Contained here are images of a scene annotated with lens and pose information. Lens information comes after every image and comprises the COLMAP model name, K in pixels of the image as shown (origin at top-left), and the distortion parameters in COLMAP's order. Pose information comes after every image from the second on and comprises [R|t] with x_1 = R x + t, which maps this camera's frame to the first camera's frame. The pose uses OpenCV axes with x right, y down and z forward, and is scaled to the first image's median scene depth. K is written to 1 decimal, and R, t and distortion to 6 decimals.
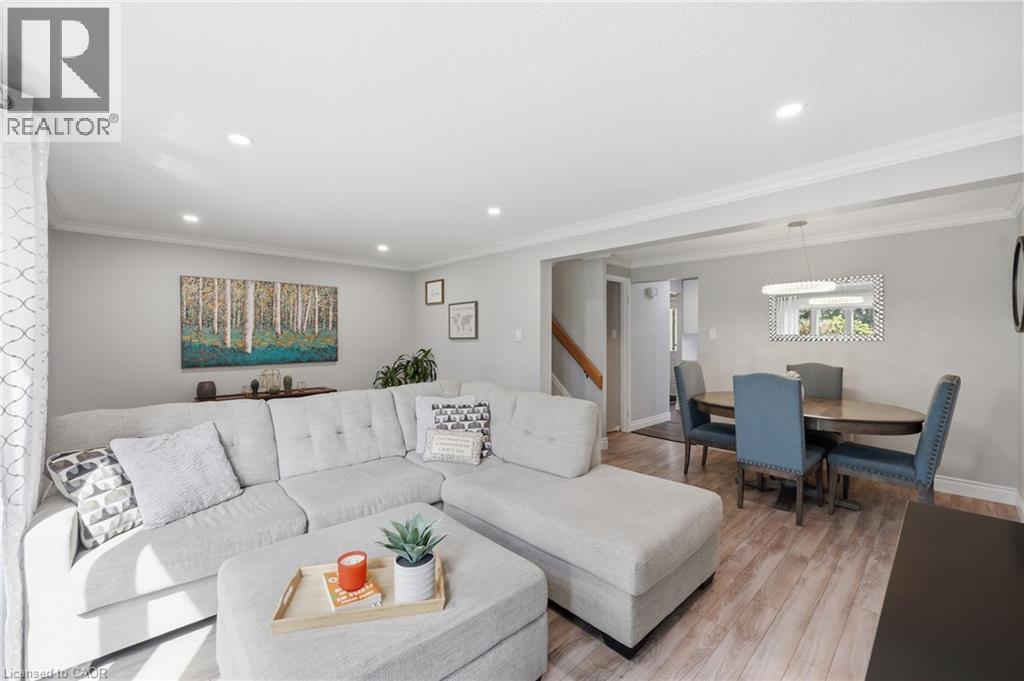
lens RADIAL K [[416.4, 0, 513.7], [0, 416.4, 338.7], [0, 0, 1]] dist [-0.000865, 0.000045]
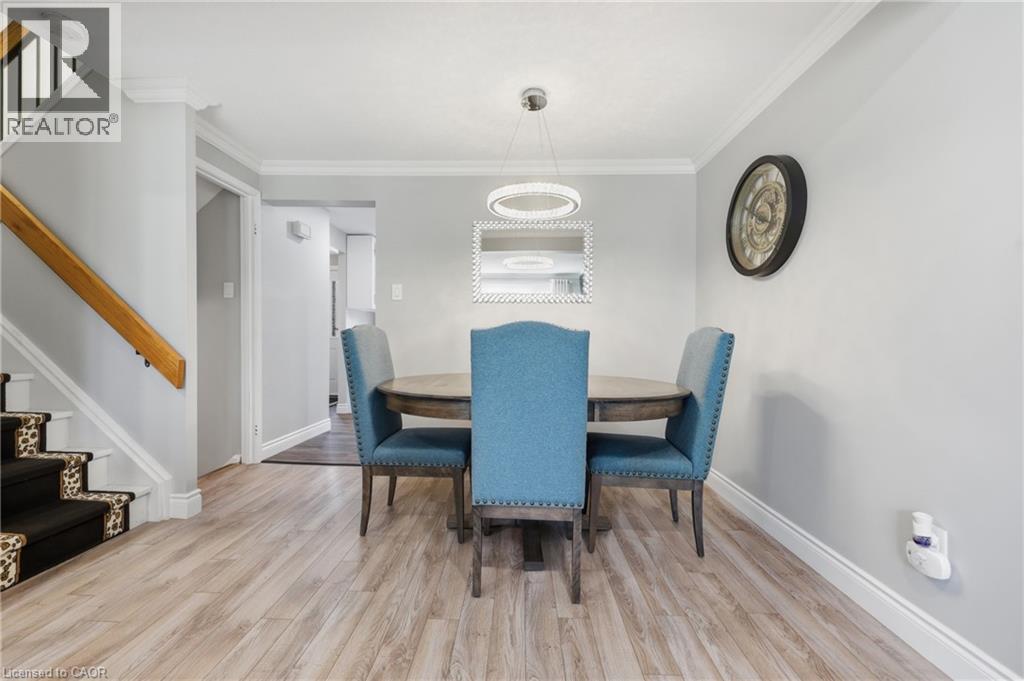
lens RADIAL K [[420.7, 0, 502.9], [0, 420.7, 345.8], [0, 0, 1]] dist [-0.002011, 0.000433]
pose [[0.728043, -0.004882, 0.685514, 0.168258], [-0.004269, 0.999923, 0.011655, 0.075331], [-0.685518, -0.011412, 0.727966, 0.466873]]
